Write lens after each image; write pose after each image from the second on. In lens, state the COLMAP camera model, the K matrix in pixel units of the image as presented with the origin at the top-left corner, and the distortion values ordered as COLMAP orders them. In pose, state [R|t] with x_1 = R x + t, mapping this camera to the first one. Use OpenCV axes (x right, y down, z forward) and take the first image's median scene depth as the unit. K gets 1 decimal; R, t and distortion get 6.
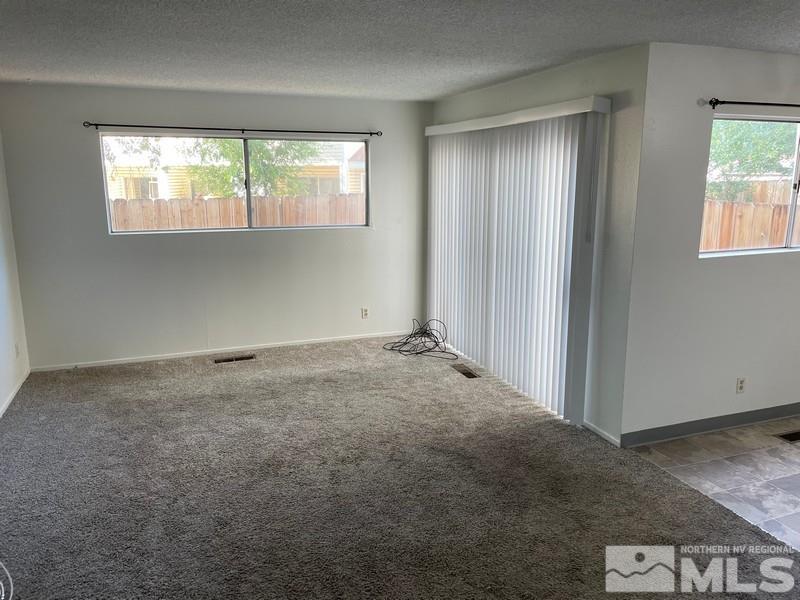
lens RADIAL K [[609.6, 0, 404.8], [0, 609.6, 289.1], [0, 0, 1]] dist [0.105724, -0.144640]
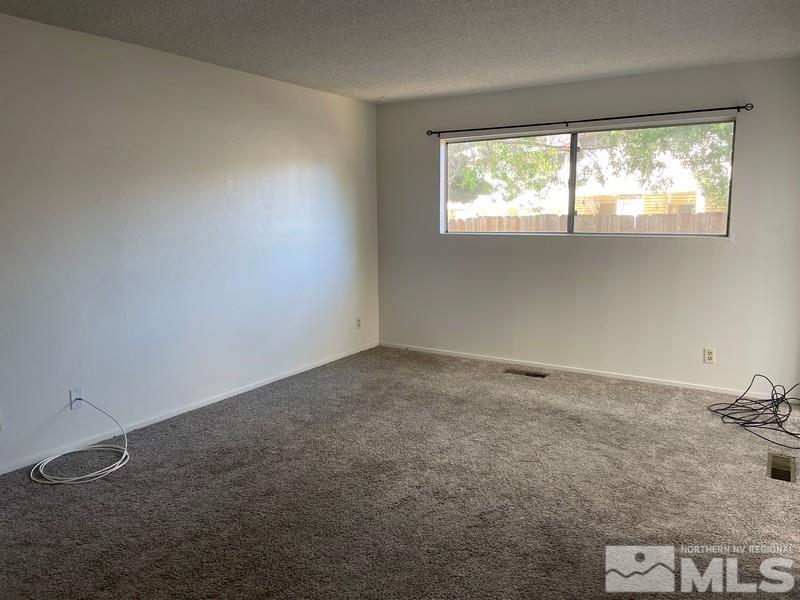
lens RADIAL K [[607.6, 0, 398.2], [0, 607.6, 293.1], [0, 0, 1]] dist [0.102497, -0.138645]
pose [[0.607917, 0.106302, -0.786852, 0.358322], [-0.145446, 0.989138, 0.021260, 0.003941], [0.780565, 0.101520, 0.616775, 0.317797]]
